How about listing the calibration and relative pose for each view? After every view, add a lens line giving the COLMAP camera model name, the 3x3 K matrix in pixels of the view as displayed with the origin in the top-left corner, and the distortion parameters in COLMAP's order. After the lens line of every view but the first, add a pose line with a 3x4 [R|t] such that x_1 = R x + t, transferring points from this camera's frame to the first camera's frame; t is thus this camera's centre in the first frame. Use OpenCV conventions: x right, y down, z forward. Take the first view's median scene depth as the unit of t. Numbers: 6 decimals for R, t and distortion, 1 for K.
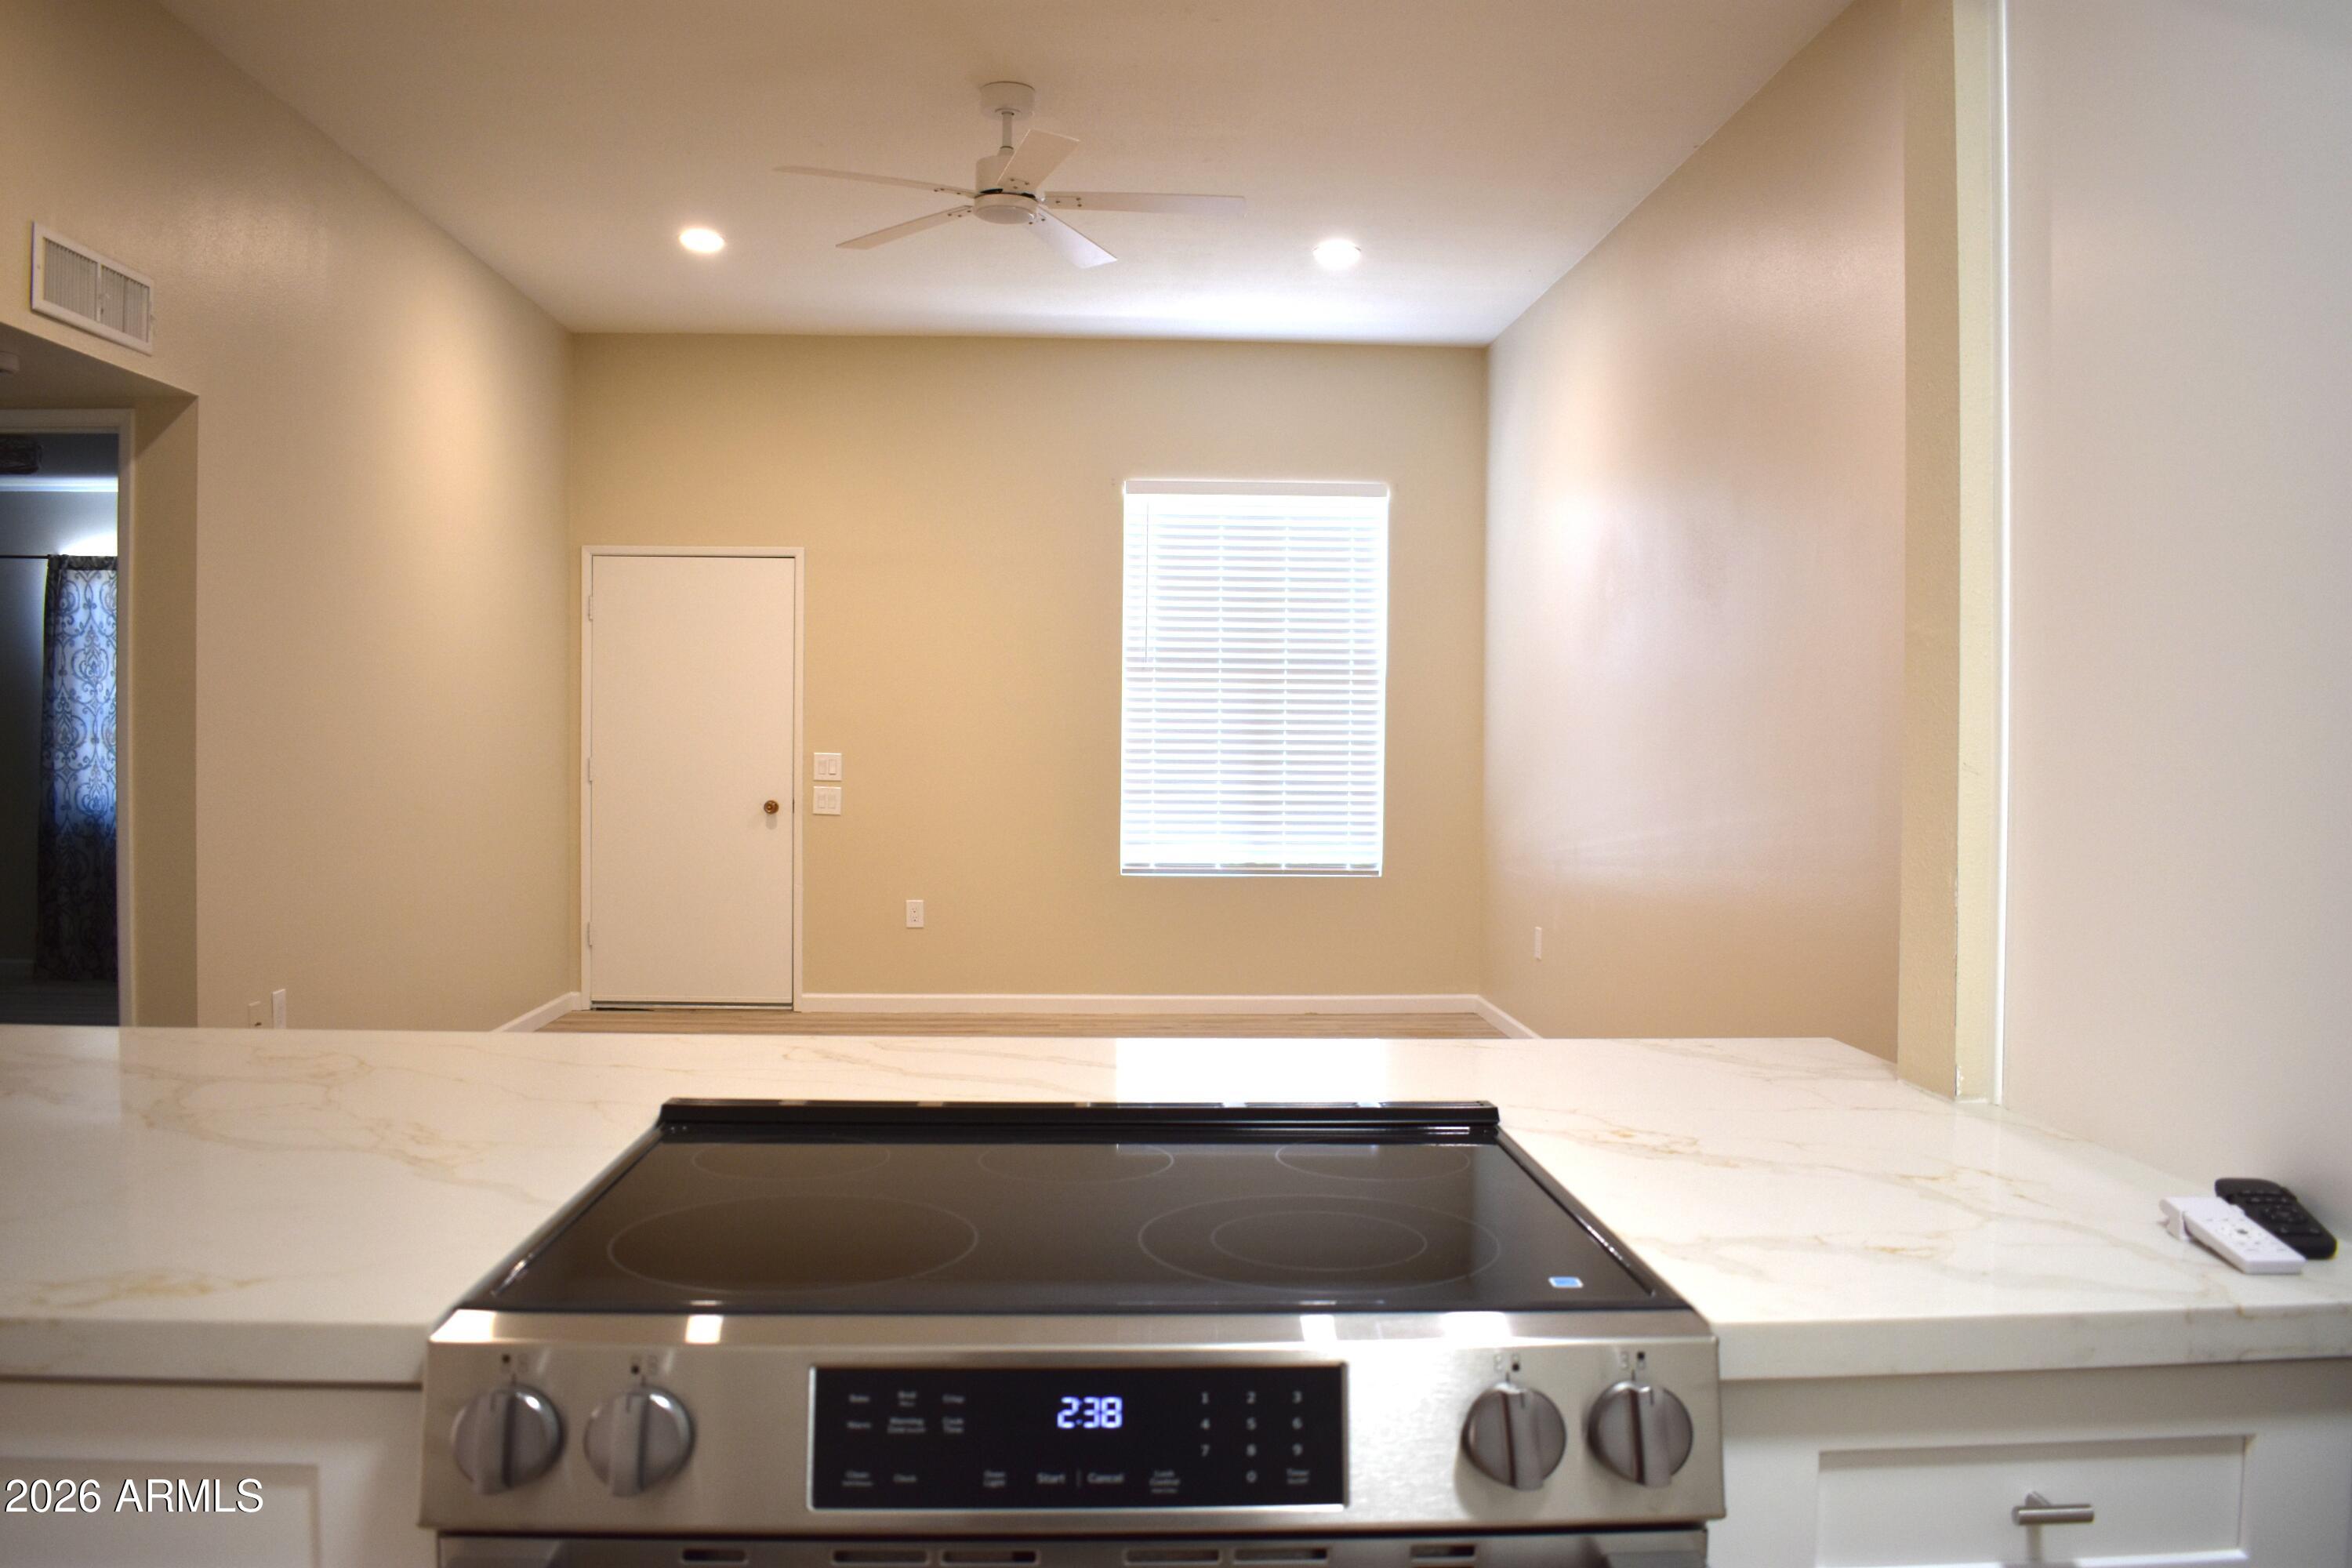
lens RADIAL K [[1843.0, 0, 1176.0], [0, 1843.0, 784.0], [0, 0, 1]] dist [-0.099096, 0.011477]
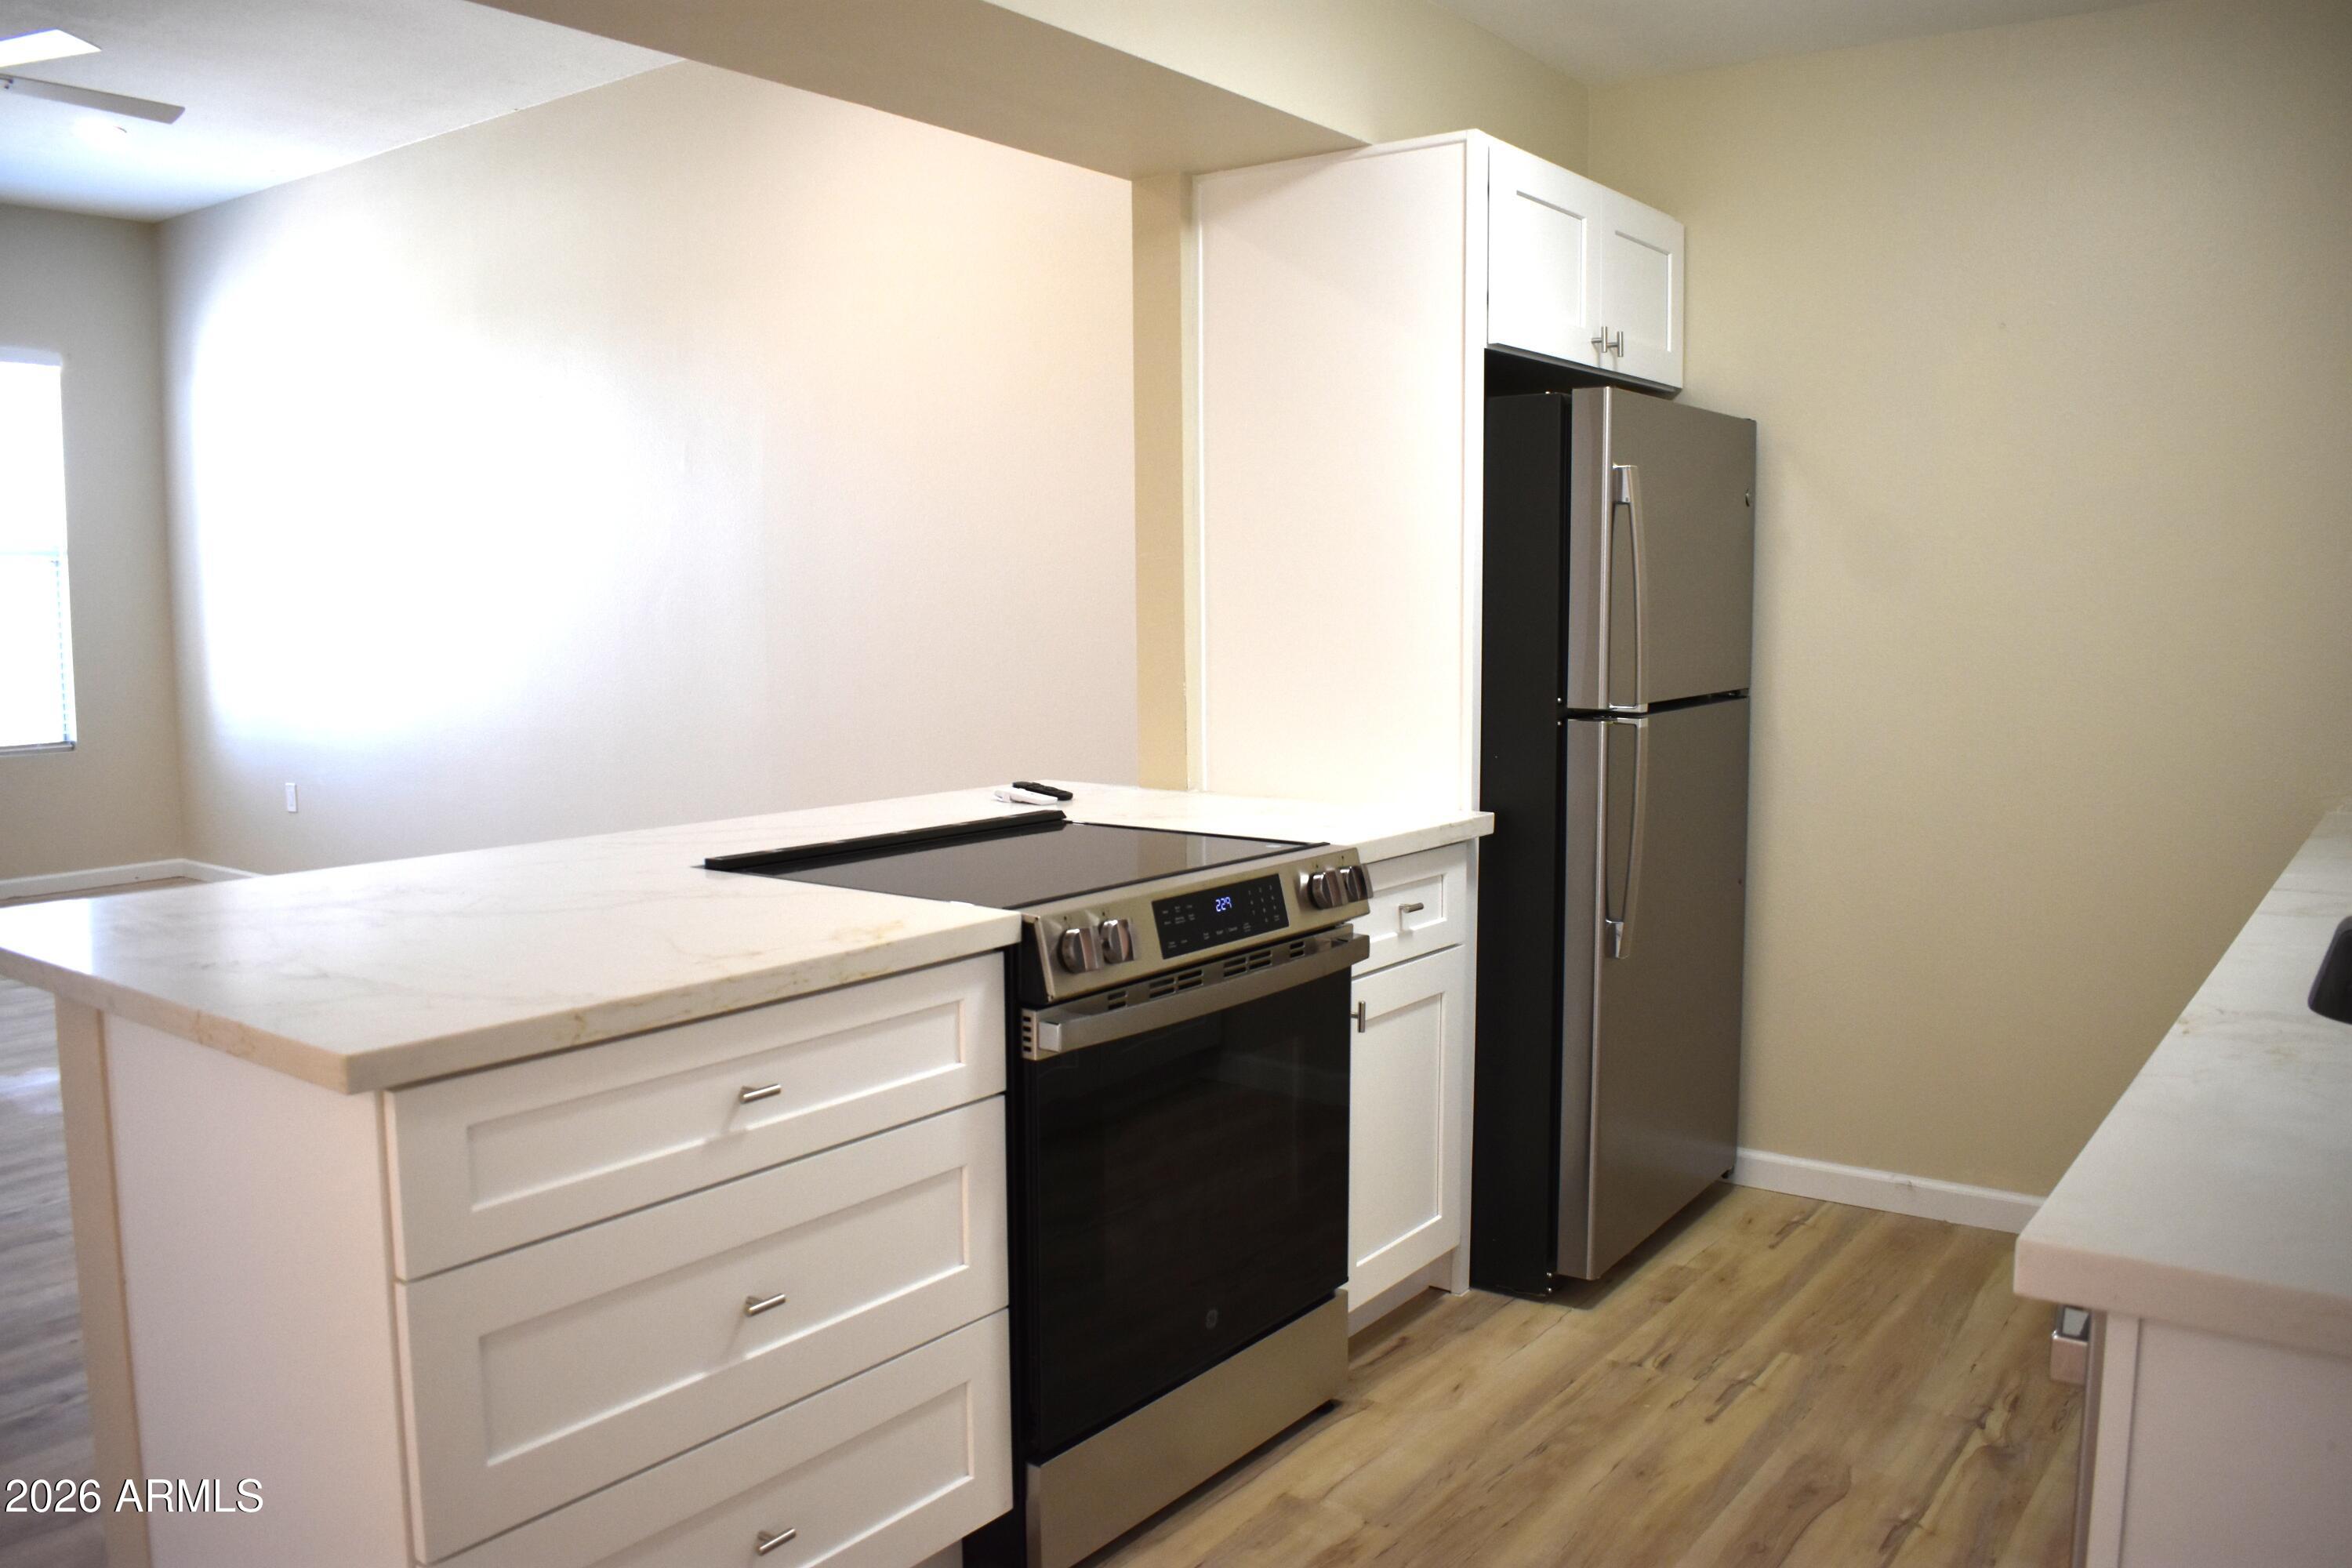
lens RADIAL K [[1843.0, 0, 1176.0], [0, 1843.0, 784.0], [0, 0, 1]] dist [-0.099096, 0.011477]
pose [[0.622896, -0.086529, 0.777504, -1.886613], [0.024397, 0.995529, 0.091247, -0.035676], [-0.781924, -0.037869, 0.622223, -0.442236]]
